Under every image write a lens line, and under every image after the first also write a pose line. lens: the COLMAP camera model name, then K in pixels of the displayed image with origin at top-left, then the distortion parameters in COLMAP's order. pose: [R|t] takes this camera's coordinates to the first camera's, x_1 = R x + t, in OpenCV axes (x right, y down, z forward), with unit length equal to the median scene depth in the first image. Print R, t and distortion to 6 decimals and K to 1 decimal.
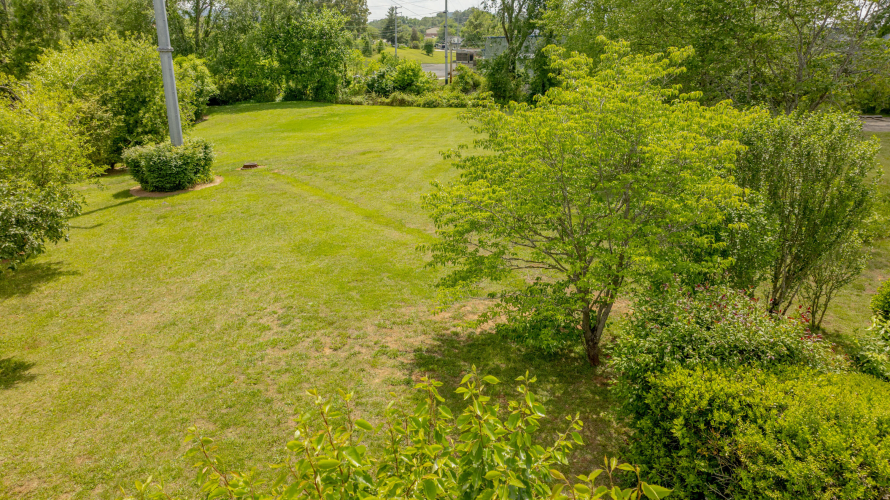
lens RADIAL K [[623.6, 0, 441.7], [0, 623.6, 249.4], [0, 0, 1]] dist [-0.036852, 0.045910]
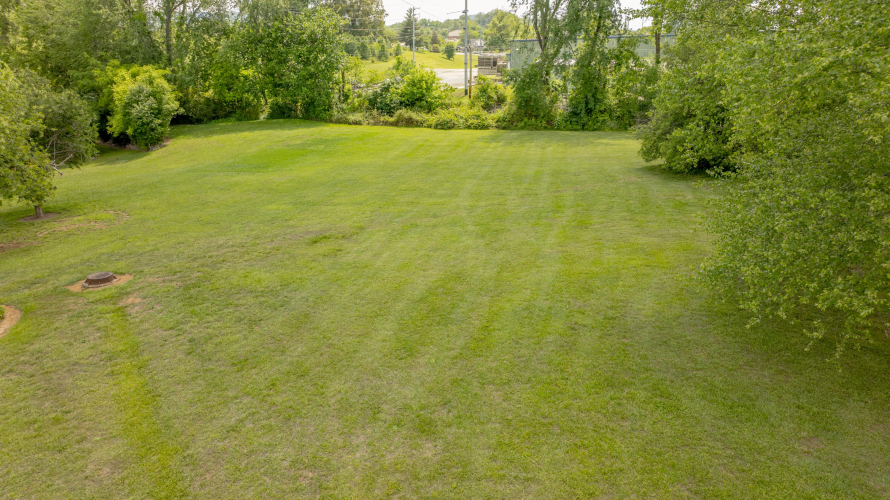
lens RADIAL K [[623.6, 0, 441.7], [0, 623.6, 249.4], [0, 0, 1]] dist [-0.036852, 0.045910]
pose [[0.999364, 0.006480, -0.035063, 0.007576], [-0.006610, 0.999972, -0.003589, -0.064295], [0.035039, 0.003818, 0.999379, 0.181489]]
